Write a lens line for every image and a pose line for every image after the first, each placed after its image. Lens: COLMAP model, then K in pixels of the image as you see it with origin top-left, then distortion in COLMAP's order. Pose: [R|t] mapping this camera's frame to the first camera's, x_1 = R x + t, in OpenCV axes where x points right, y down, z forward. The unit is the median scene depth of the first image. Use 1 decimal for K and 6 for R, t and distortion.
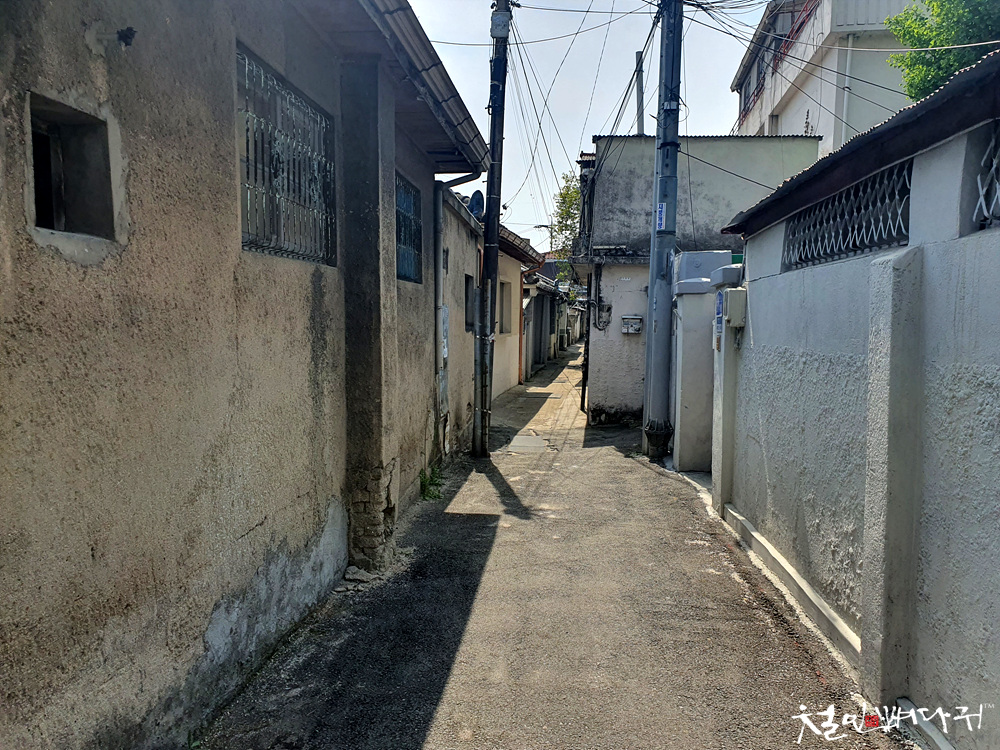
lens RADIAL K [[755.1, 0, 500.0], [0, 755.1, 375.0], [0, 0, 1]] dist [0.001161, -0.000340]
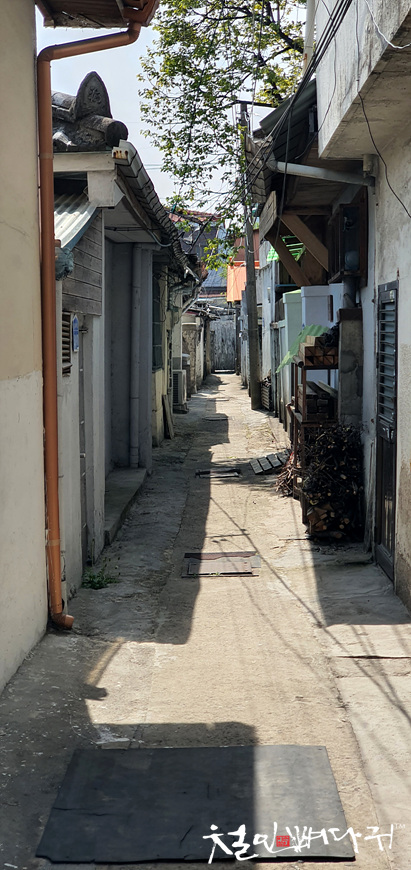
lens RADIAL K [[1269.4, 0, 203.4], [0, 1269.4, 441.6], [0, 0, 1]] dist [-0.323063, 1.990190]
pose [[0.991431, -0.040414, 0.124219, 0.020780], [0.040450, 0.999179, 0.002232, -0.027969], [-0.124207, 0.002812, 0.992252, 0.537980]]
